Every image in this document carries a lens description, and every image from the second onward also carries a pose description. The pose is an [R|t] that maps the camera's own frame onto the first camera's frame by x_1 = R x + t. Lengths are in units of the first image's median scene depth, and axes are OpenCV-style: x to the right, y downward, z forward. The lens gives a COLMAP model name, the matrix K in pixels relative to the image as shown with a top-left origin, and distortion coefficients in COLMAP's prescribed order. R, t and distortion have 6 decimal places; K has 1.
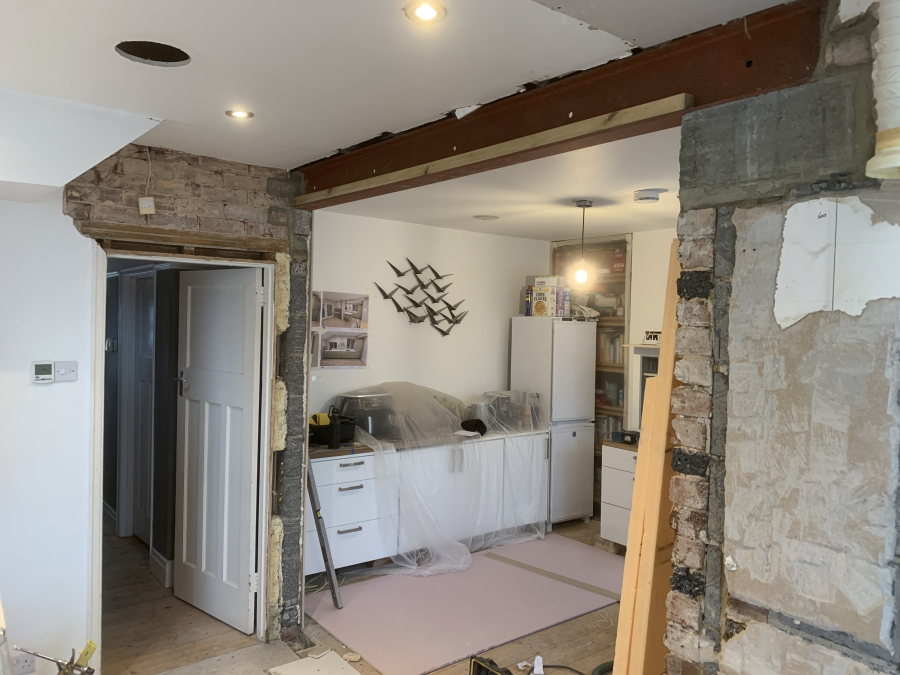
lens RADIAL K [[680.3, 0, 454.0], [0, 680.3, 327.0], [0, 0, 1]] dist [0.085177, -0.121994]
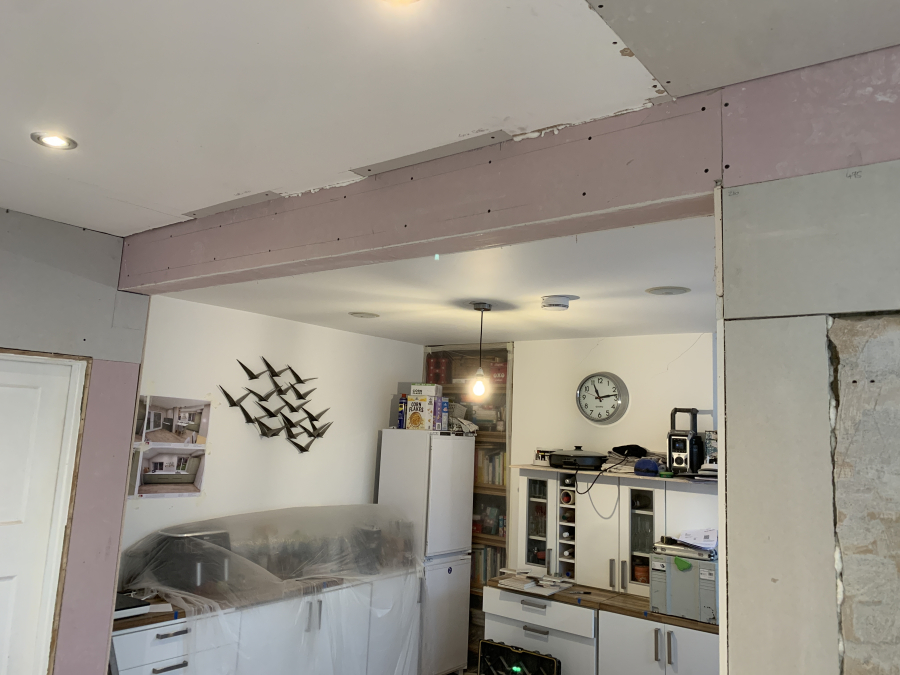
lens RADIAL K [[680.3, 0, 454.0], [0, 680.3, 327.0], [0, 0, 1]] dist [0.085177, -0.121994]
pose [[0.971279, 0.054084, 0.231715, -0.037575], [-0.019370, 0.988565, -0.149548, -0.017259], [-0.237153, 0.140764, 0.961220, 0.135775]]
